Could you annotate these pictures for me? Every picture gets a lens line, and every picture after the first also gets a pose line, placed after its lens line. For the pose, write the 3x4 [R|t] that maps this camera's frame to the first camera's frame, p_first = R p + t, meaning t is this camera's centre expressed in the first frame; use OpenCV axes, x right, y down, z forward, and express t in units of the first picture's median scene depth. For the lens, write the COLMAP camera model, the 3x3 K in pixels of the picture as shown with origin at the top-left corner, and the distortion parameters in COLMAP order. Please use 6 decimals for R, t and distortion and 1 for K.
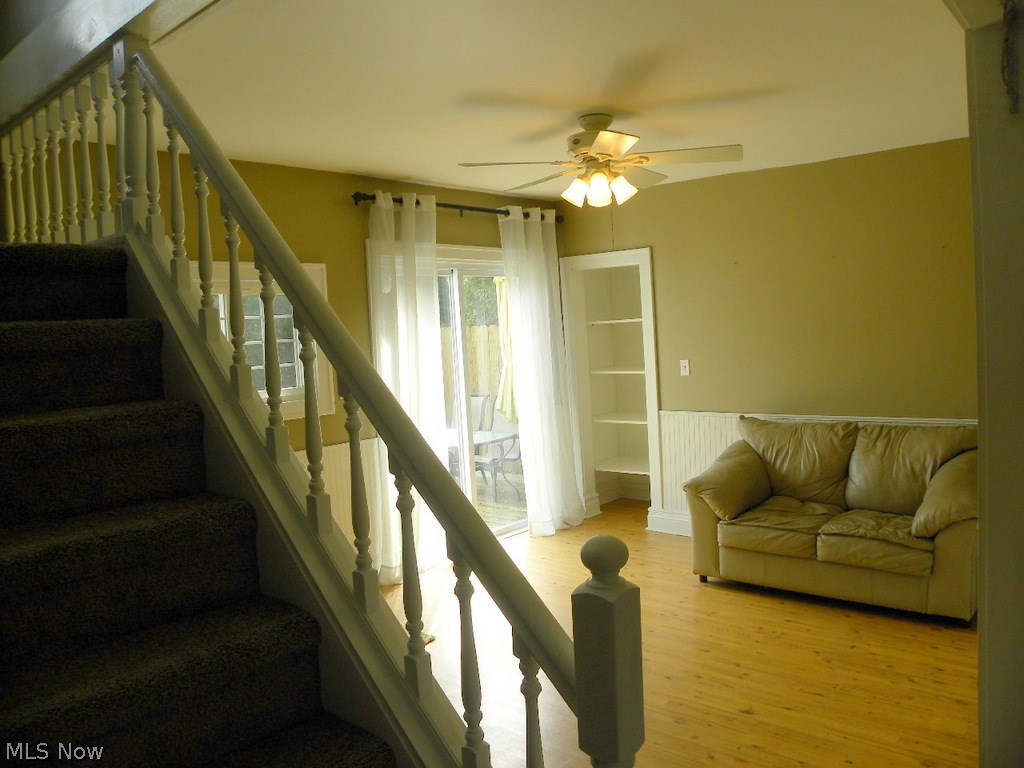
lens RADIAL K [[778.5, 0, 516.8], [0, 778.5, 379.3], [0, 0, 1]] dist [-0.165820, 0.106777]
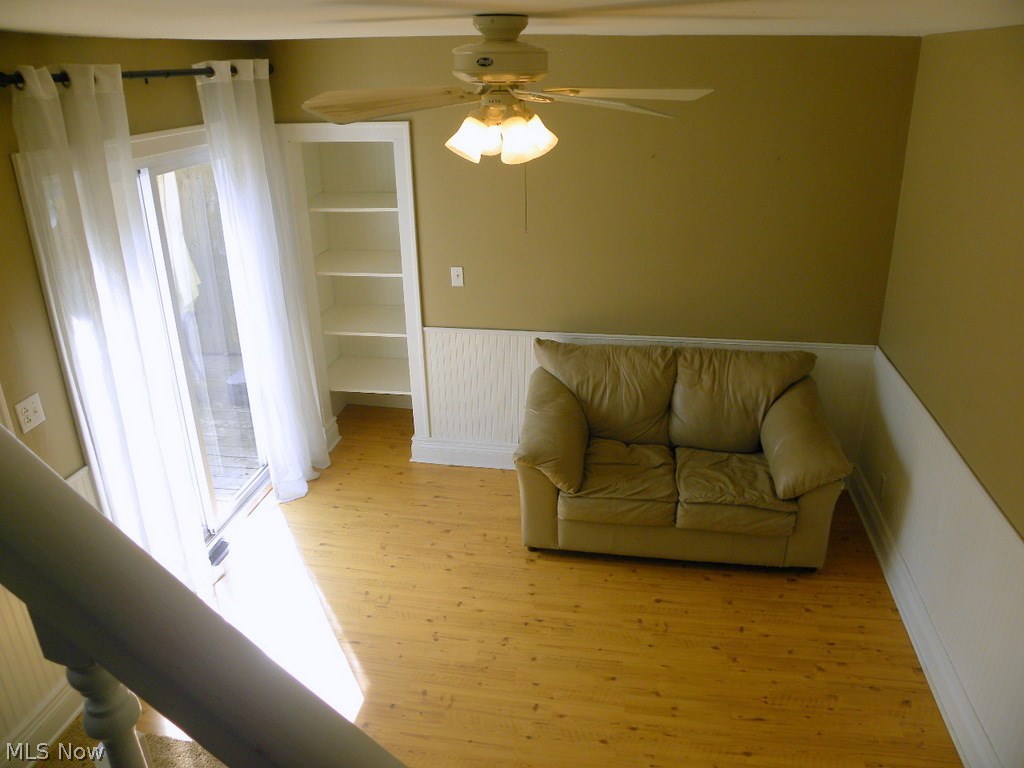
lens RADIAL K [[778.5, 0, 516.8], [0, 778.5, 379.3], [0, 0, 1]] dist [-0.165820, 0.106777]
pose [[0.852607, -0.162096, 0.496775, -0.186806], [0.001942, 0.951647, 0.307187, -0.201873], [-0.522548, -0.260945, 0.811696, 0.349611]]
